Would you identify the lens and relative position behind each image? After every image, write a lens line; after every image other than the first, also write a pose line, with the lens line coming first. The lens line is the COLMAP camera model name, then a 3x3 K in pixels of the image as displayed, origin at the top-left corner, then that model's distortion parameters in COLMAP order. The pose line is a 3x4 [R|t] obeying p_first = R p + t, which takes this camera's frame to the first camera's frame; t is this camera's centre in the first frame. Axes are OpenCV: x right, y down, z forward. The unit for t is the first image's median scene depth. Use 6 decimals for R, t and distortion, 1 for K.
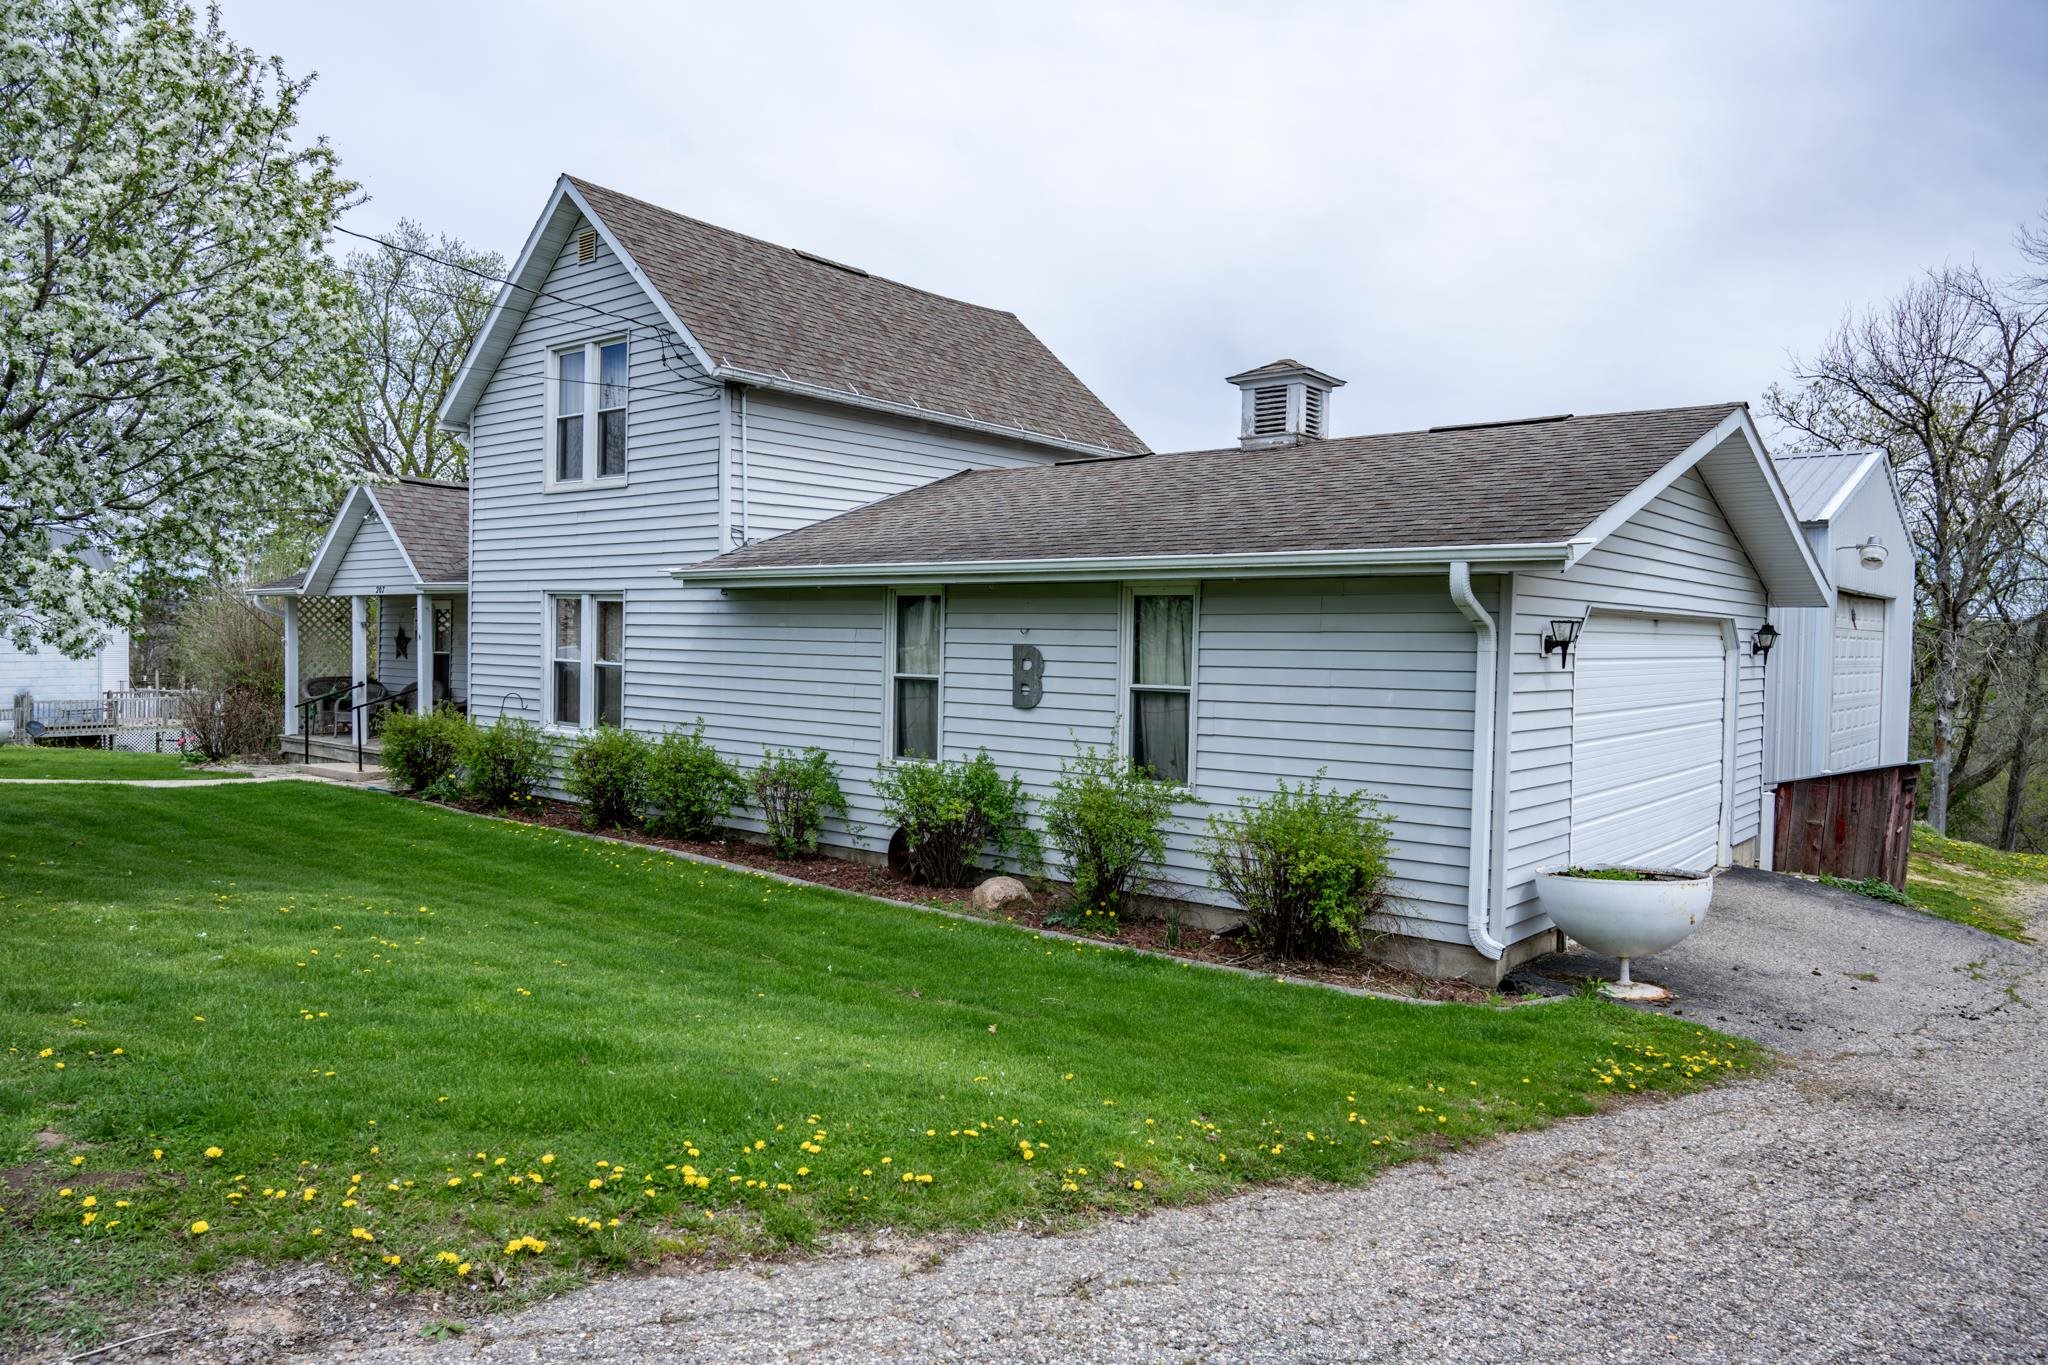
lens RADIAL K [[1358.8, 0, 1013.9], [0, 1358.8, 673.7], [0, 0, 1]] dist [-0.006269, 0.001780]
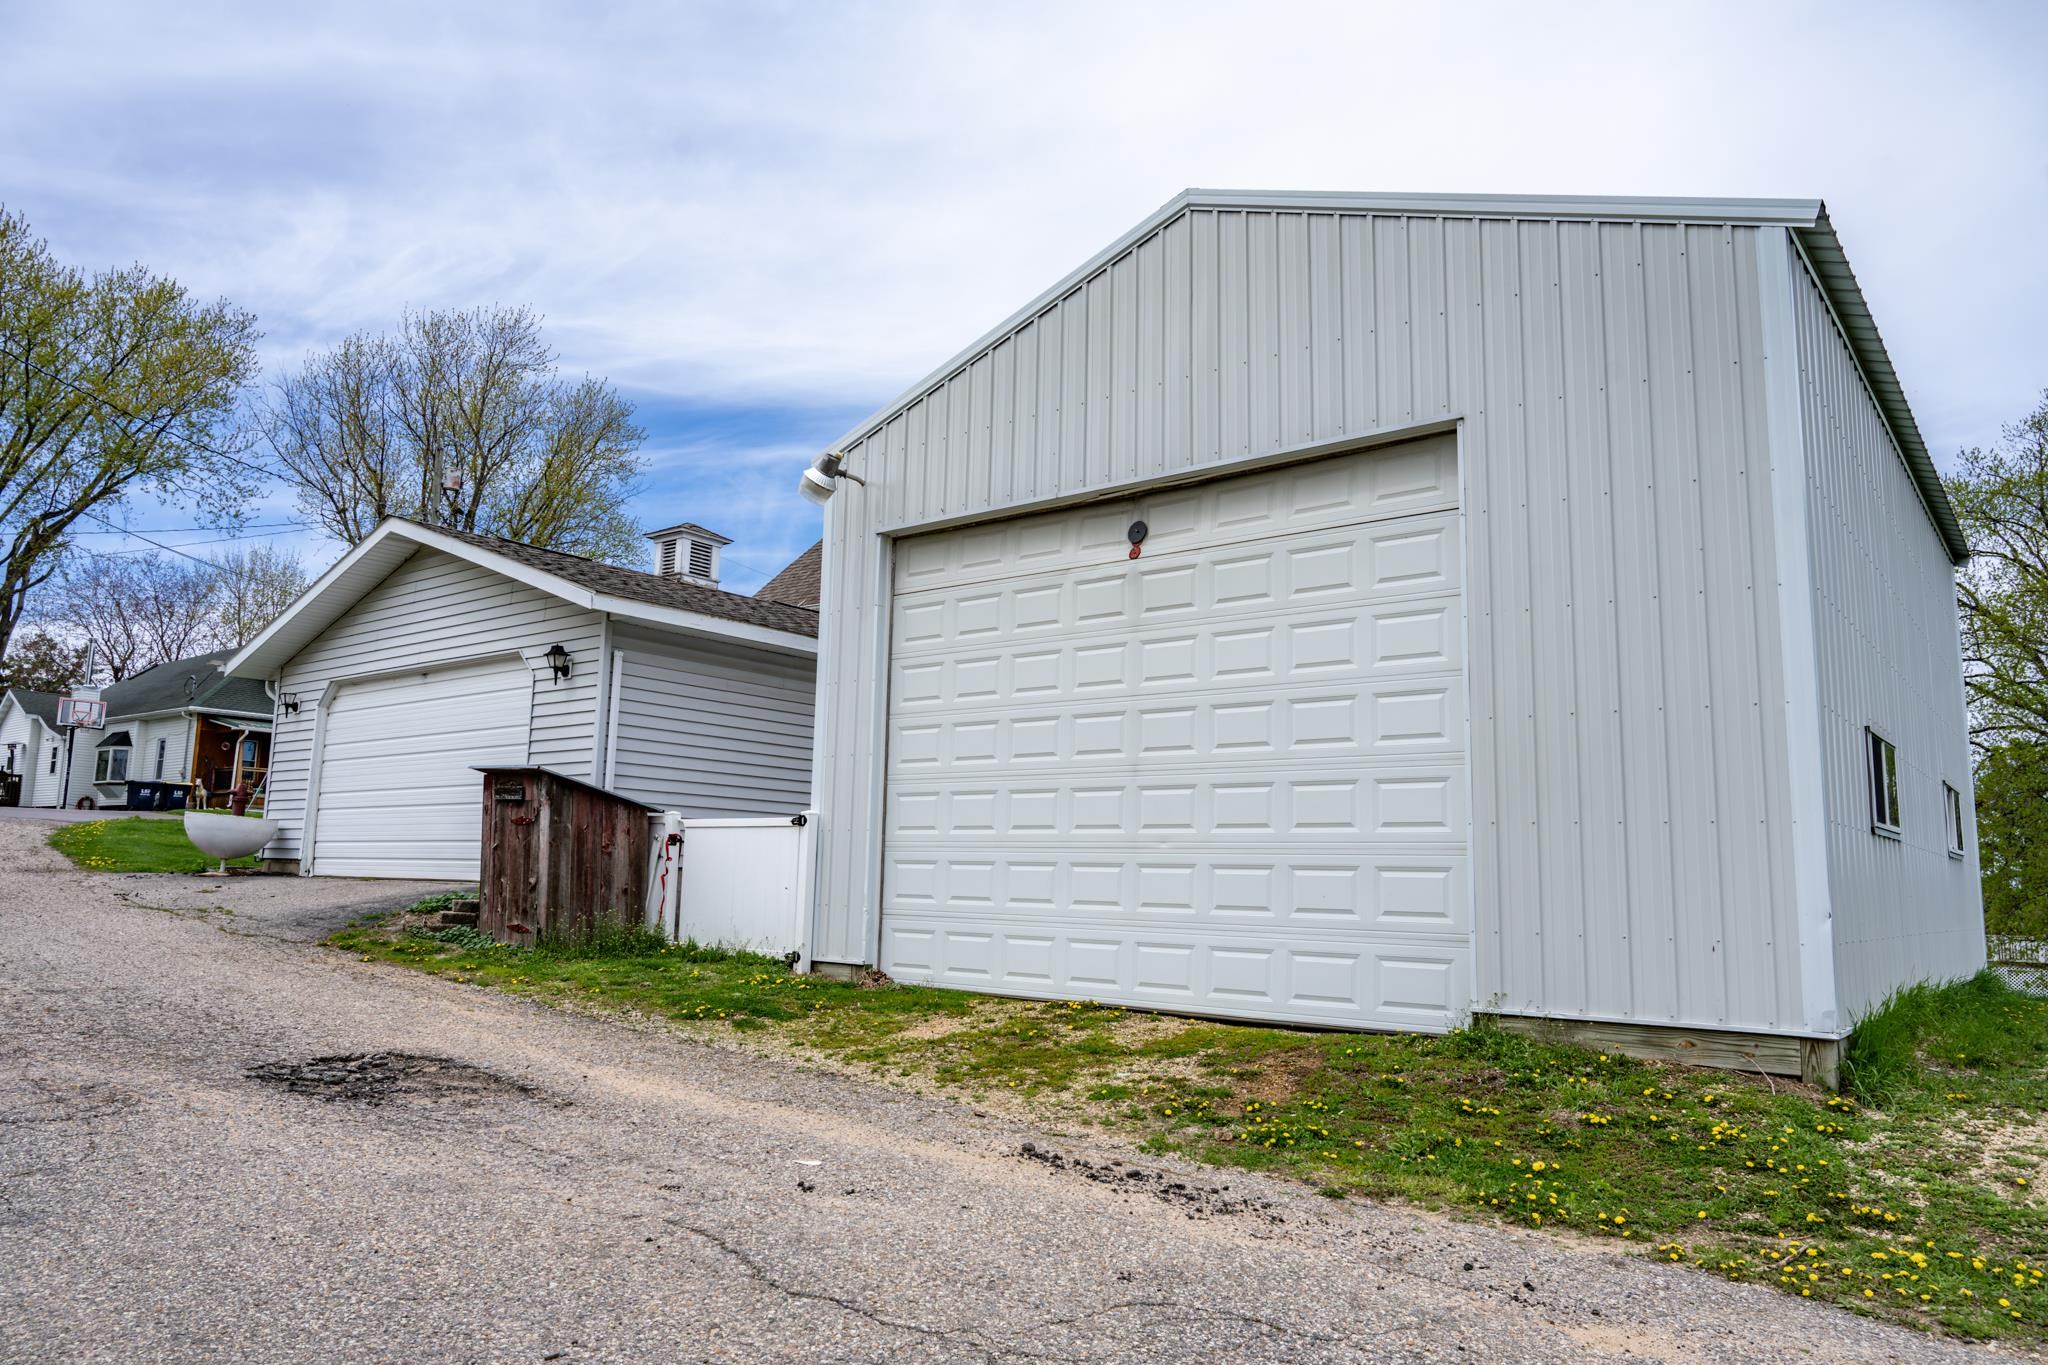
lens RADIAL K [[1358.8, 0, 1013.9], [0, 1358.8, 673.7], [0, 0, 1]] dist [-0.006269, 0.001780]
pose [[0.021086, -0.165844, -0.985926, 1.526944], [-0.050683, 0.984700, -0.166722, 0.133105], [0.998492, 0.053486, 0.012358, 1.298487]]
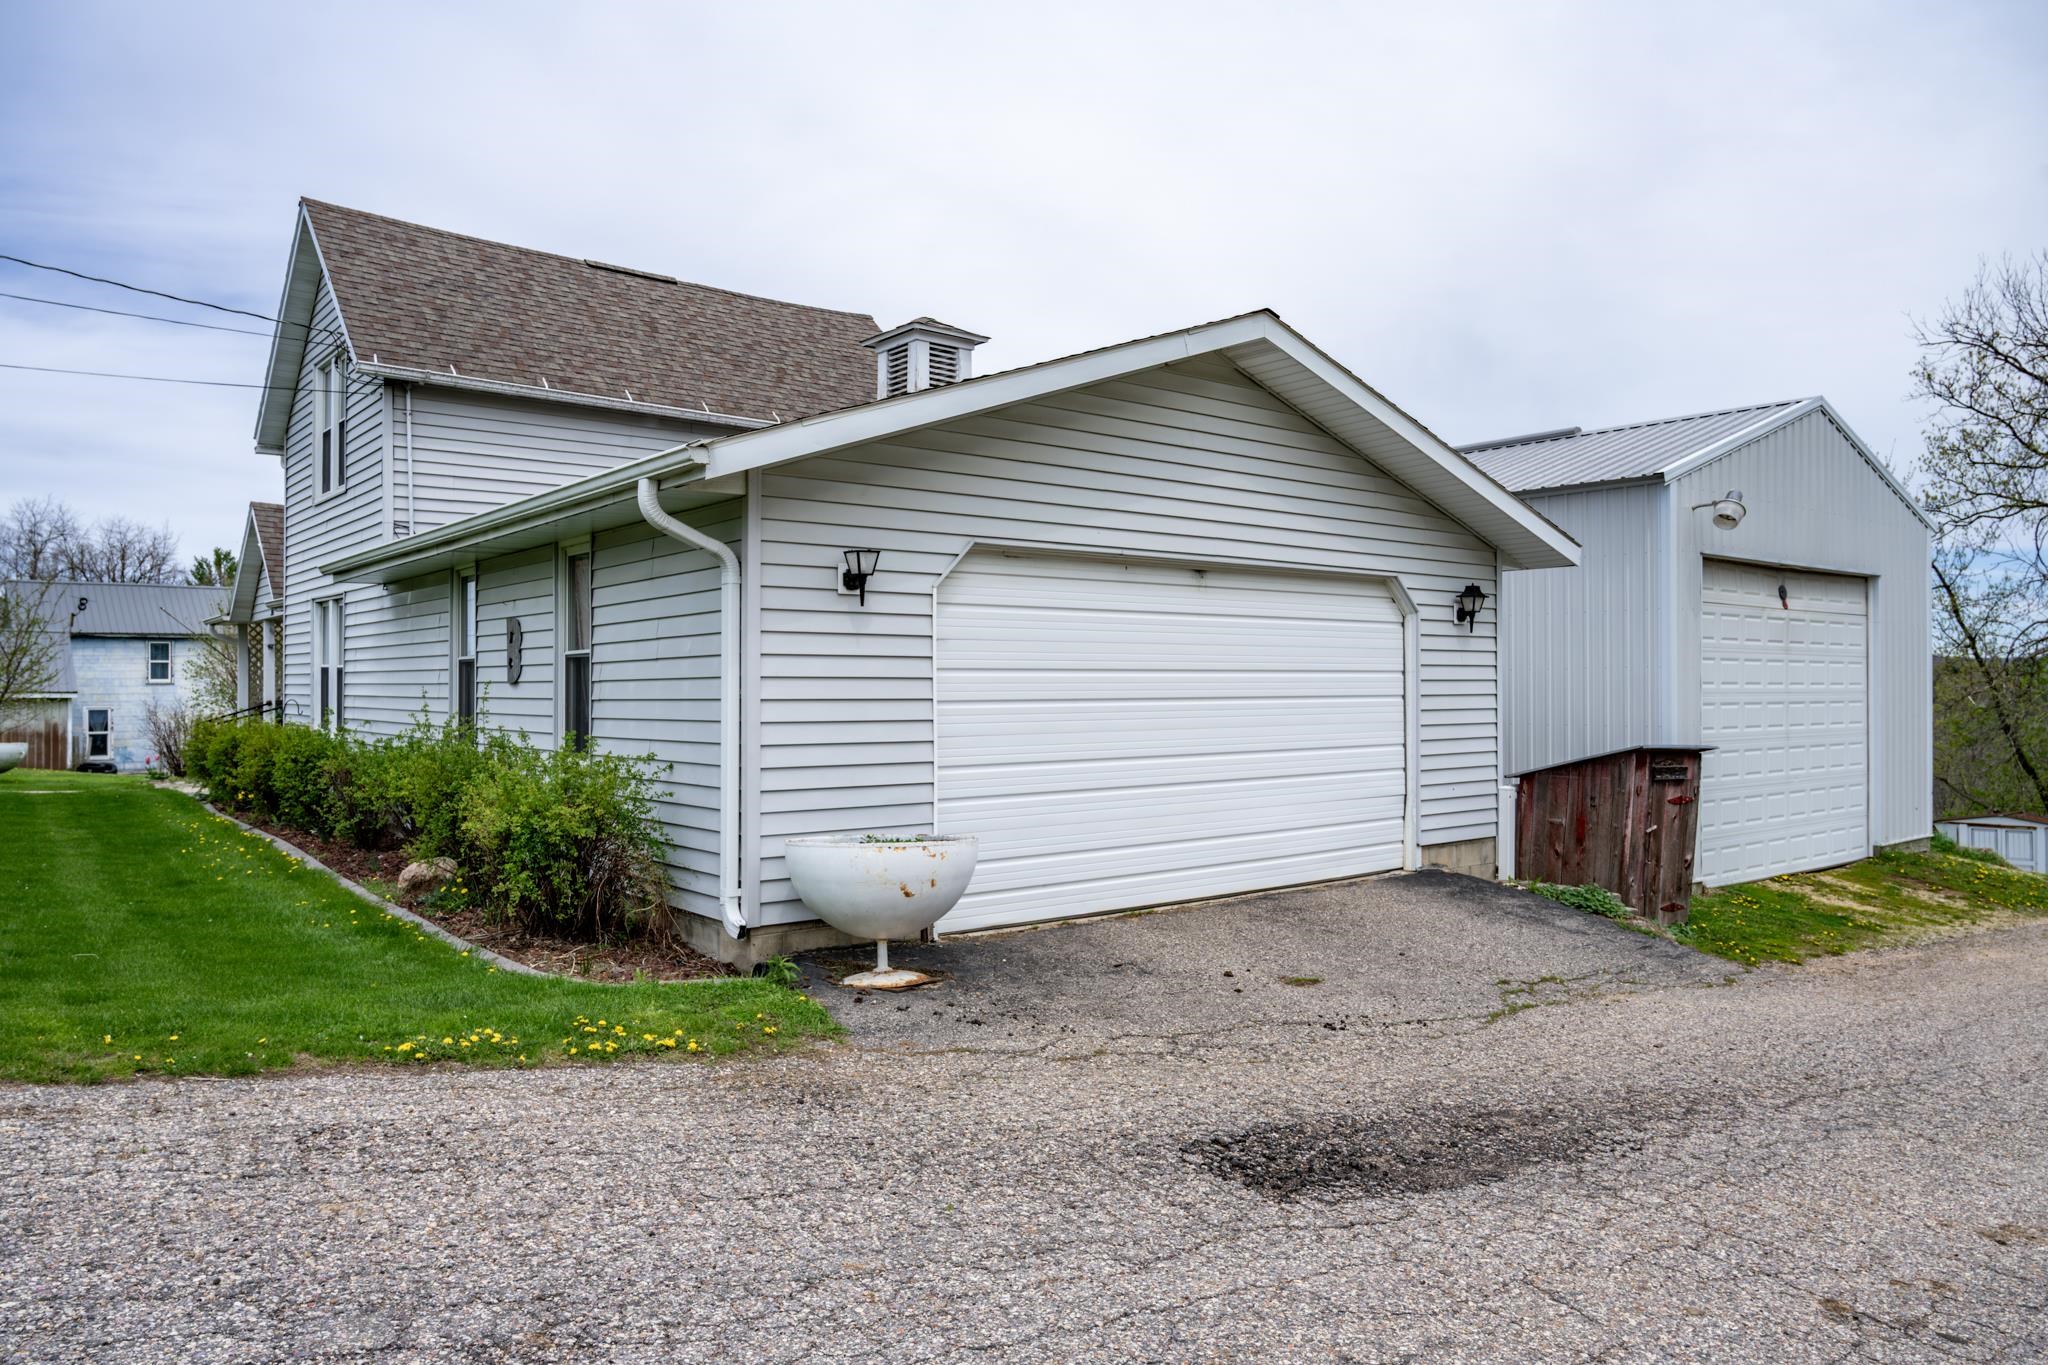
lens RADIAL K [[1349.9, 0, 1024.0], [0, 1349.9, 682.5], [0, 0, 1]] dist [-0.007731, -0.001654]
pose [[0.980149, -0.018140, -0.197429, 0.441392], [0.011758, 0.999371, -0.033453, 0.048876], [0.197912, 0.030468, 0.979746, 0.117351]]
